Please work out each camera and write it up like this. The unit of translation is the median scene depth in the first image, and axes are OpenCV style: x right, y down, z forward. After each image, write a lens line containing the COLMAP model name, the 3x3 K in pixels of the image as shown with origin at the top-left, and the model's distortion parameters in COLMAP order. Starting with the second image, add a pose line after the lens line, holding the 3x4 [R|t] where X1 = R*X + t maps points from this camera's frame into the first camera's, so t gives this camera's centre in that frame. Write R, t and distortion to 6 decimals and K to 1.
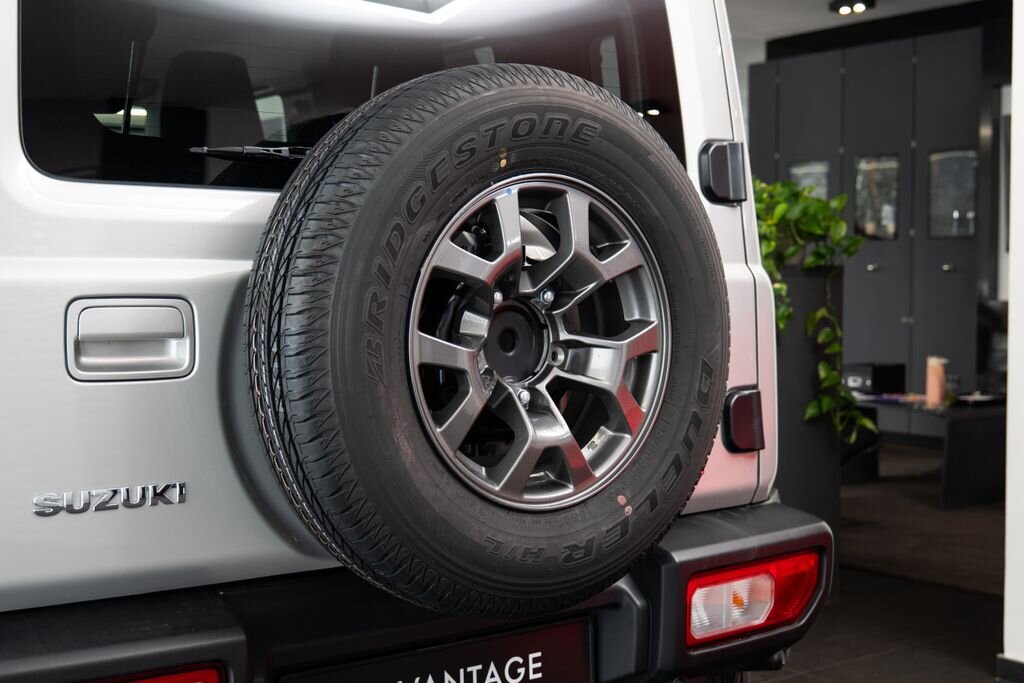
lens RADIAL K [[1408.5, 0, 512.0], [0, 1408.5, 341.5], [0, 0, 1]] dist [0.006055, -0.008985]
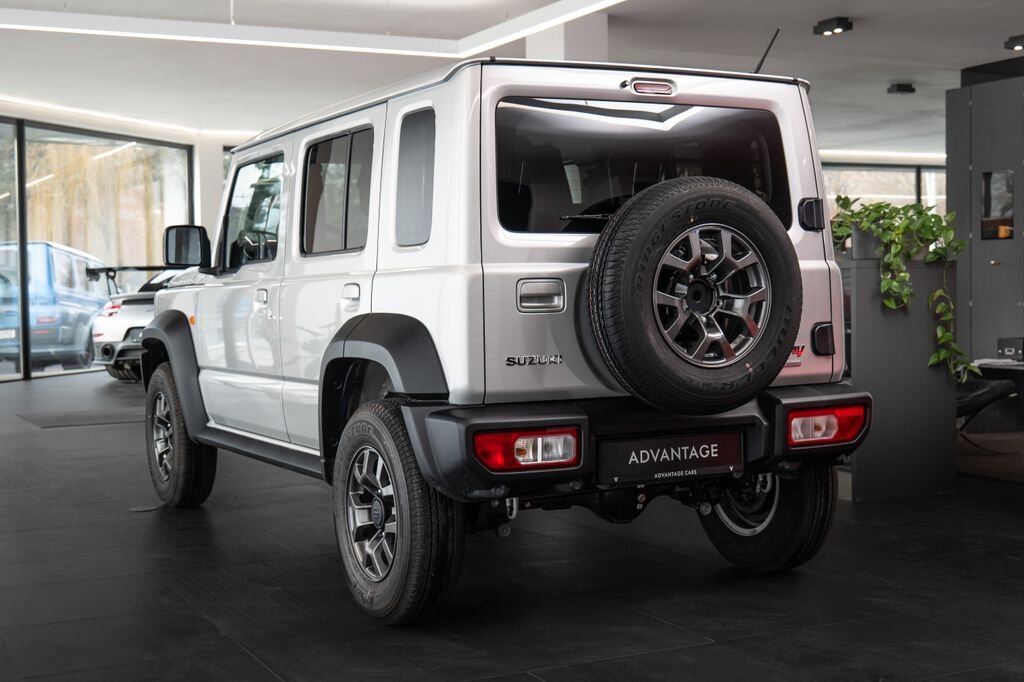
lens RADIAL K [[1454.8, 0, 512.0], [0, 1454.8, 341.0], [0, 0, 1]] dist [-0.001534, 0.046351]
pose [[0.984822, -0.009455, -0.173311, 0.113018], [0.008845, 0.999952, -0.004295, 0.081792], [0.173344, 0.002697, 0.984858, -1.412290]]
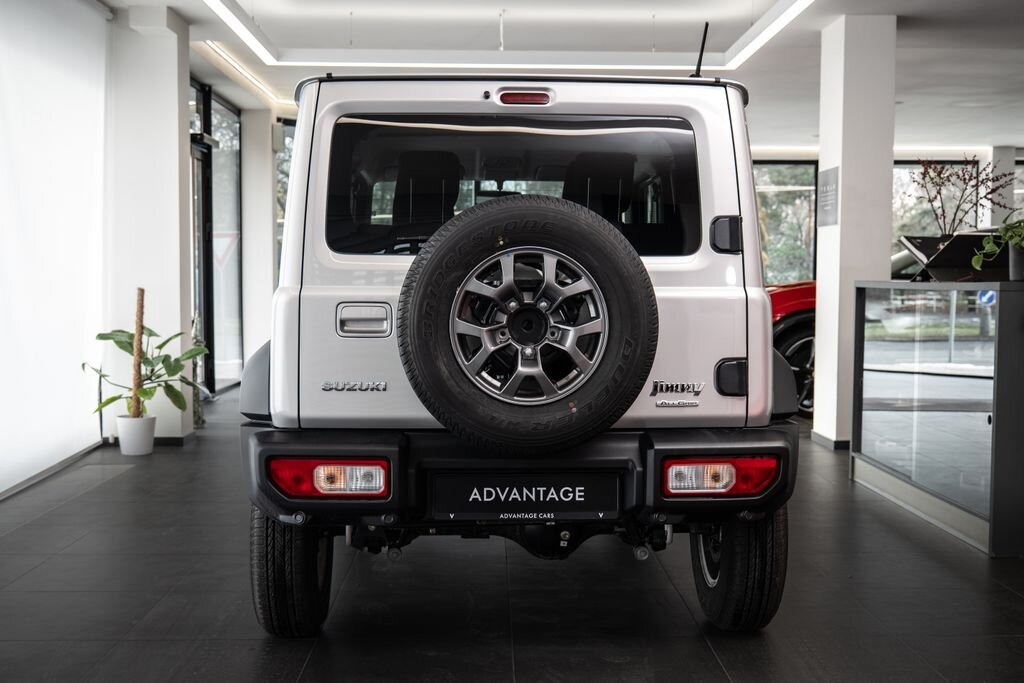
lens RADIAL K [[1286.9, 0, 512.9], [0, 1286.9, 371.1], [0, 0, 1]] dist [-0.004071, -0.011244]
pose [[0.809372, 0.042485, -0.585758, 1.126914], [-0.029223, 0.999058, 0.032082, 0.006587], [0.586569, -0.008848, 0.809851, -0.572276]]
